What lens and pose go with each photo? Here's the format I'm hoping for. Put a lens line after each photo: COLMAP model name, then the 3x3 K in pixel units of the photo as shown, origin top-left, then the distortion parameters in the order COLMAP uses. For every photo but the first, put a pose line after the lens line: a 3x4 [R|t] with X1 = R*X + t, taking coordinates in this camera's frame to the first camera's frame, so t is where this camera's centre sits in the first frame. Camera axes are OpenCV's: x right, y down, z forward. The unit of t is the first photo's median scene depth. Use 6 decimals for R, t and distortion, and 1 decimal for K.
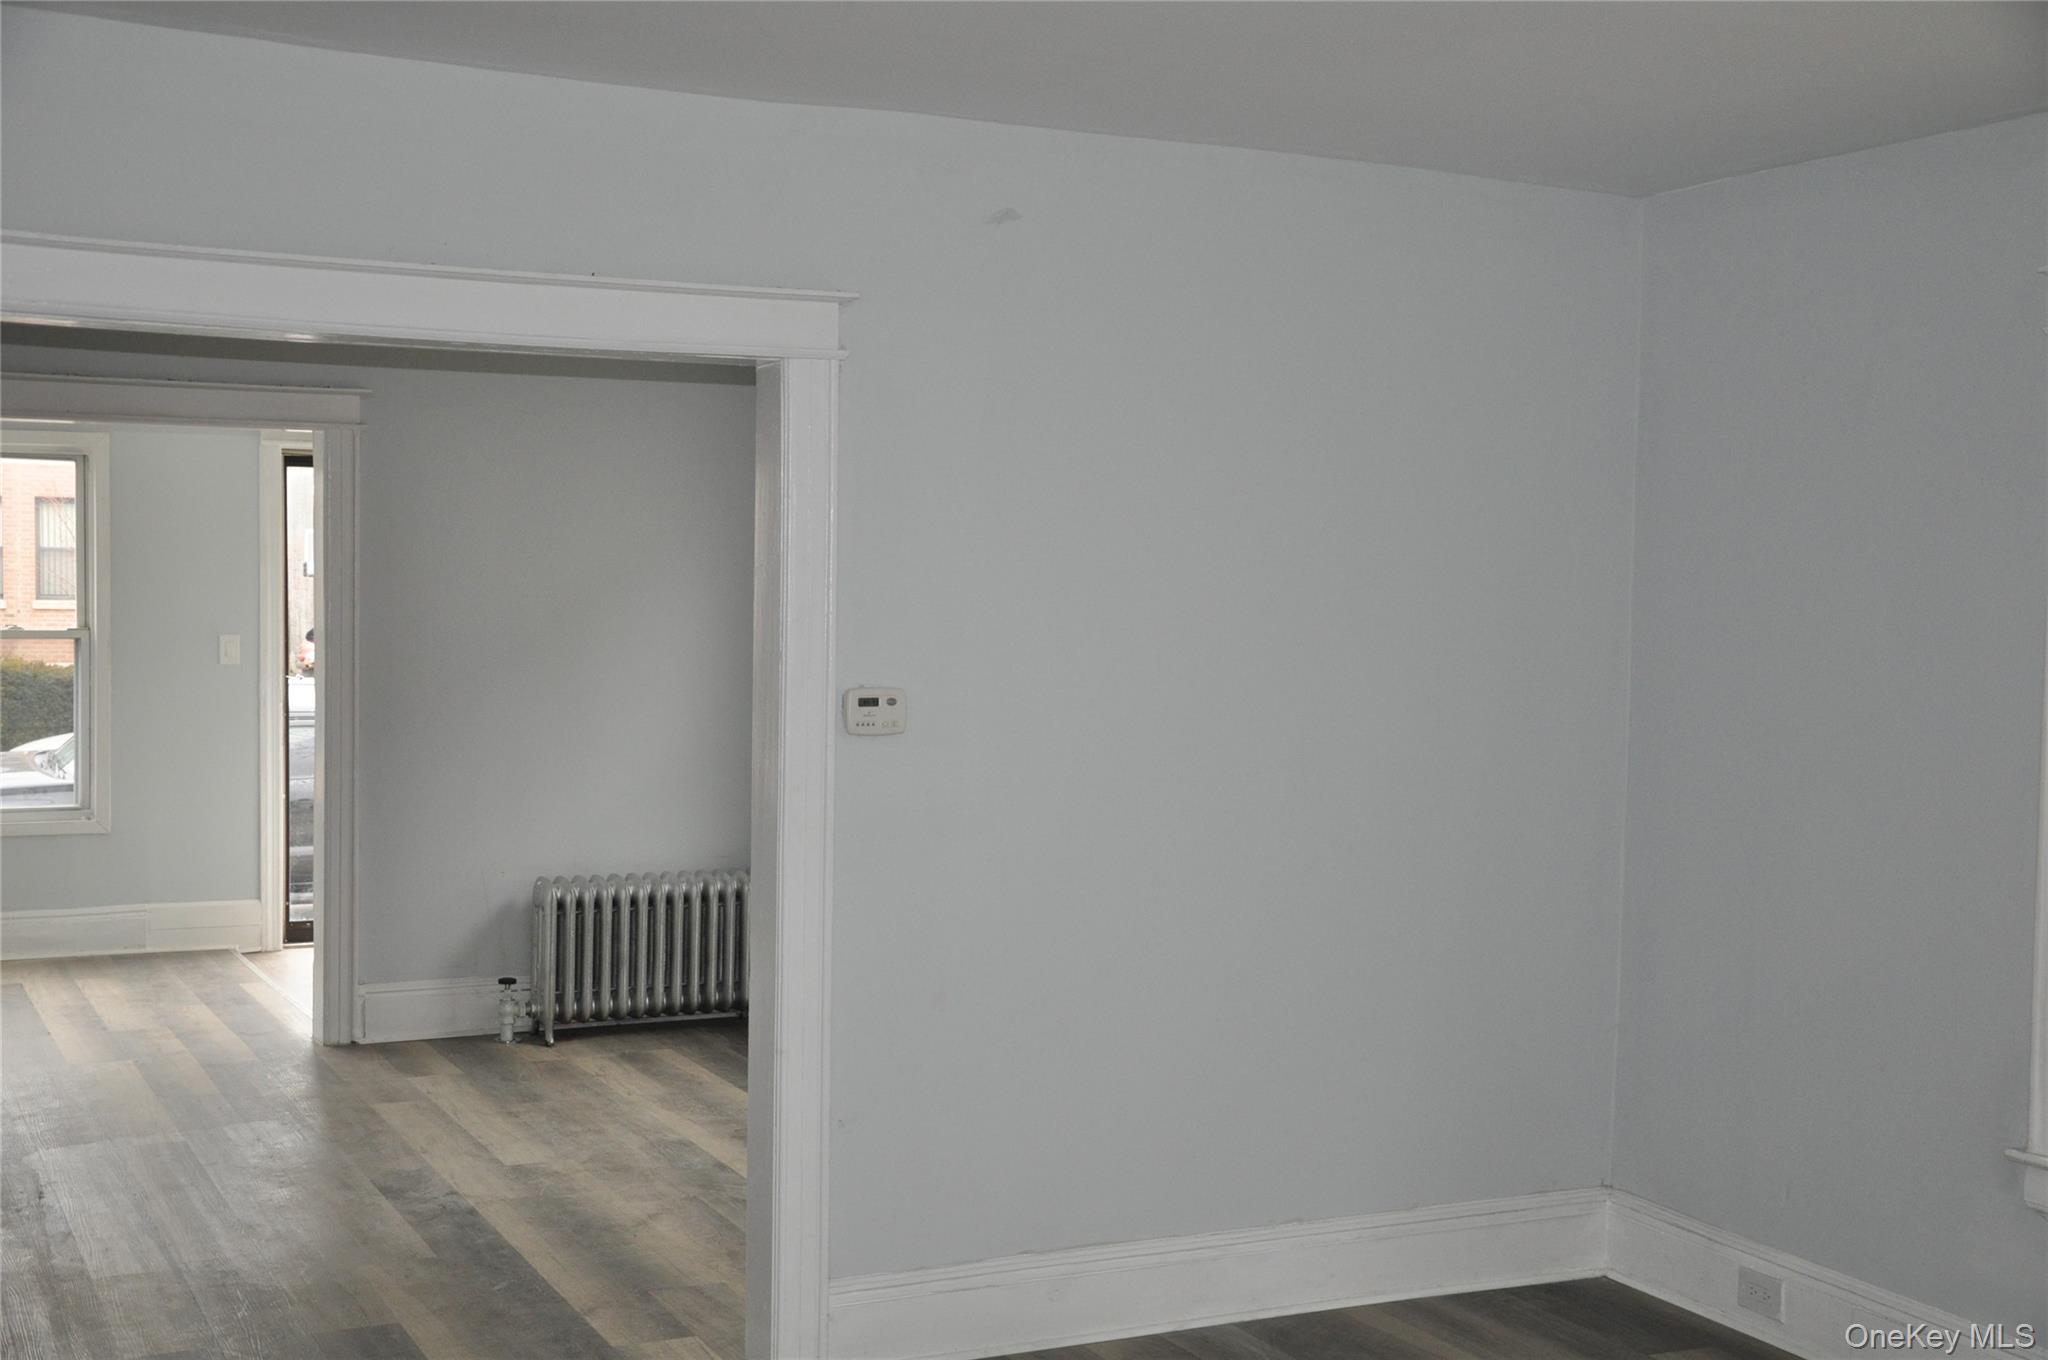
lens RADIAL K [[2467.6, 0, 1019.8], [0, 2467.6, 680.4], [0, 0, 1]] dist [0.104612, 0.000000]
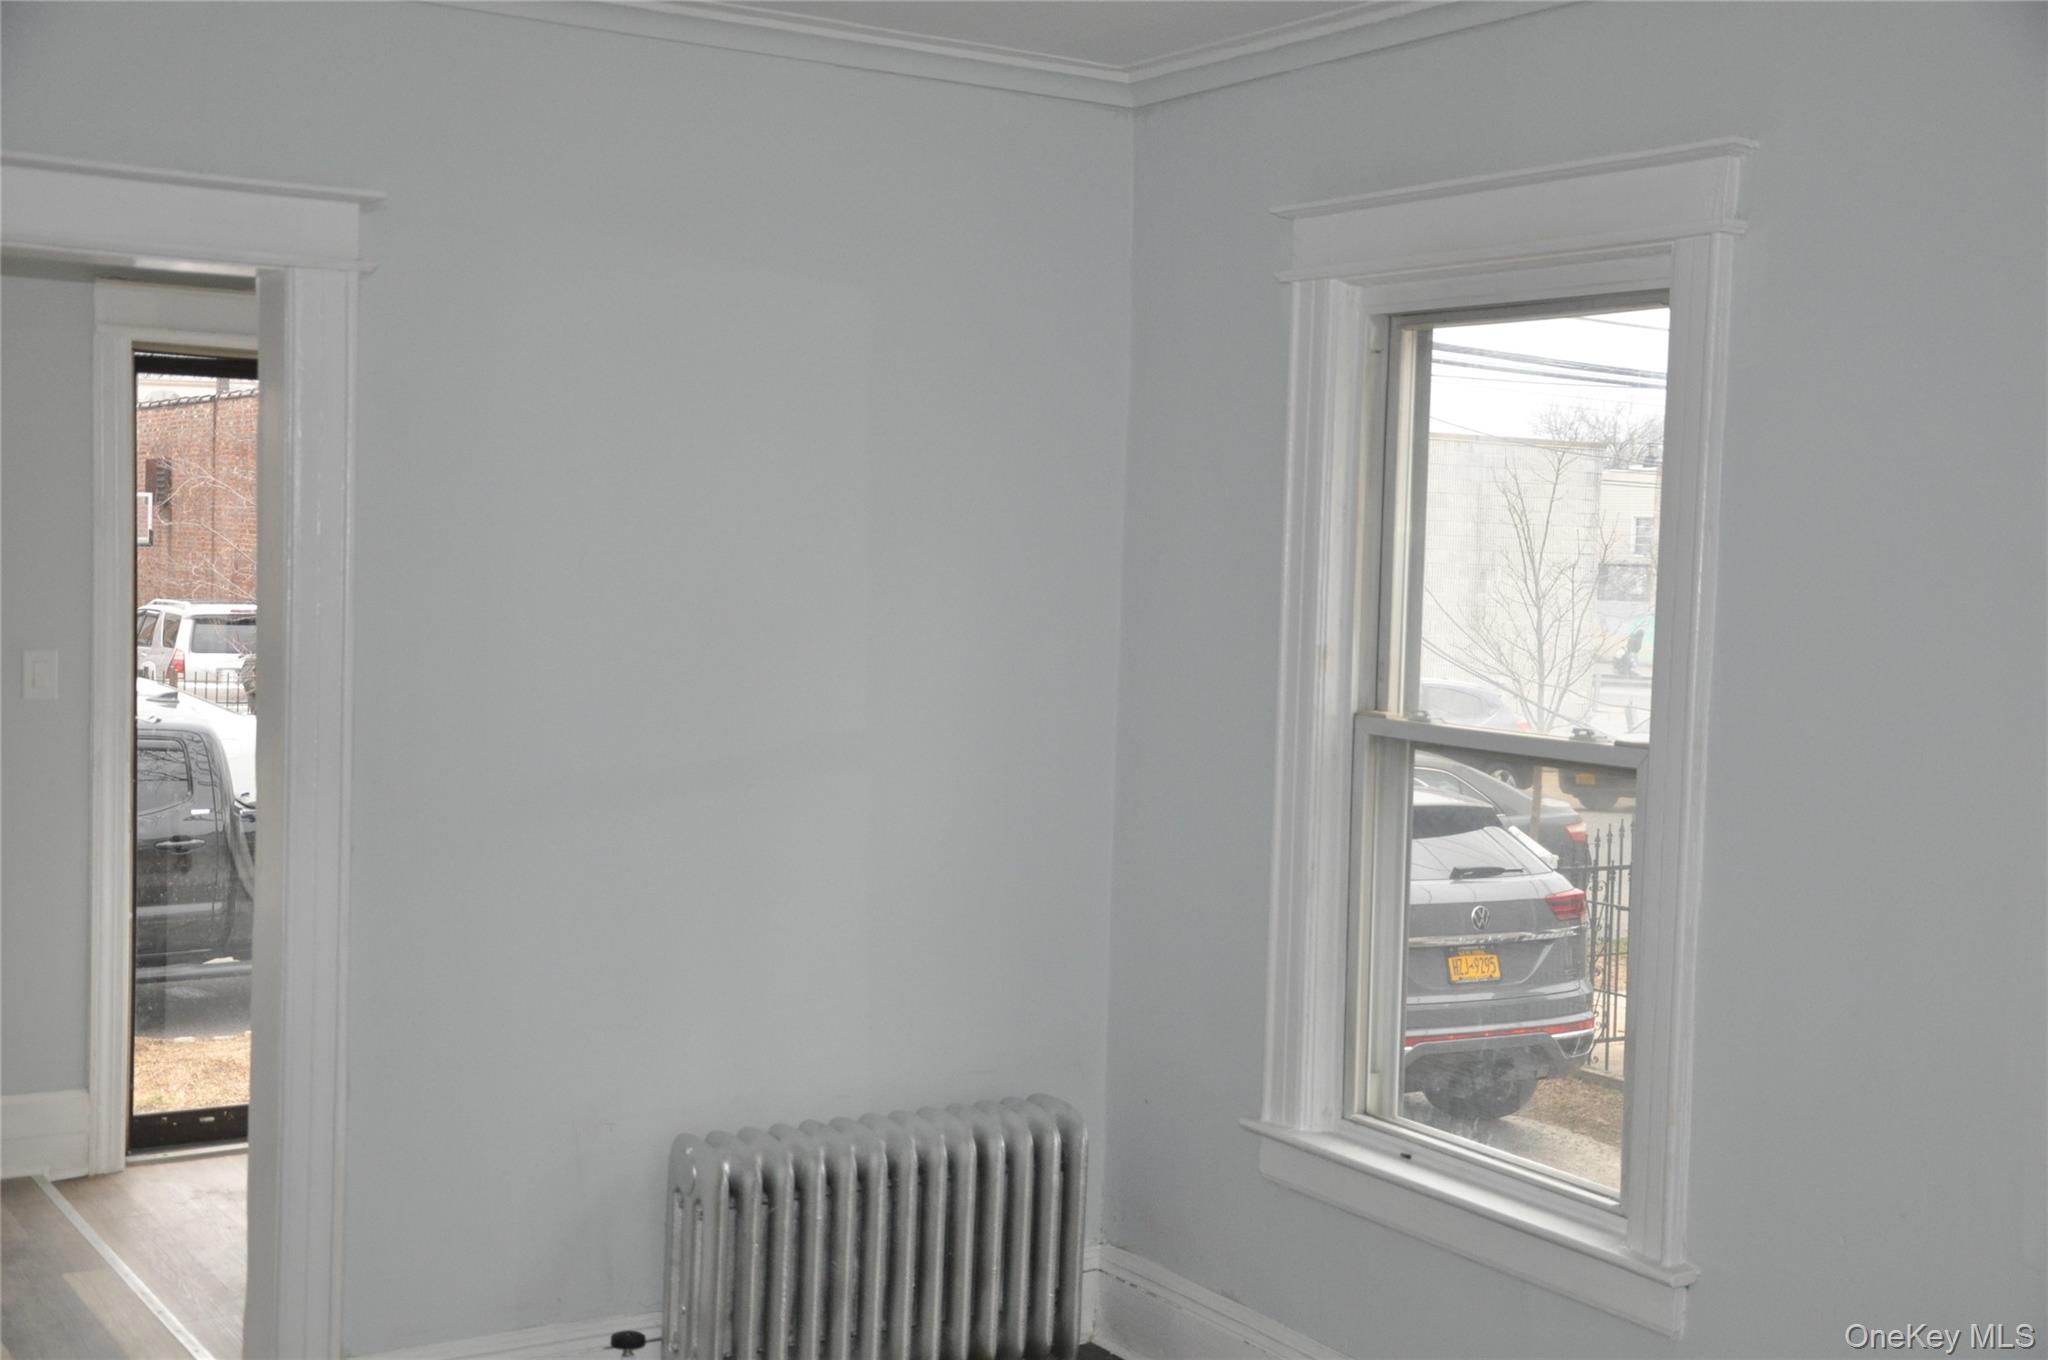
lens RADIAL K [[2467.6, 0, 1033.1], [0, 2467.6, 688.1], [0, 0, 1]] dist [0.104612, 0.000000]
pose [[0.994798, 0.007166, 0.101615, -0.175350], [-0.008237, 0.999915, 0.010122, -0.021672], [-0.101533, -0.010907, 0.994772, 0.468781]]
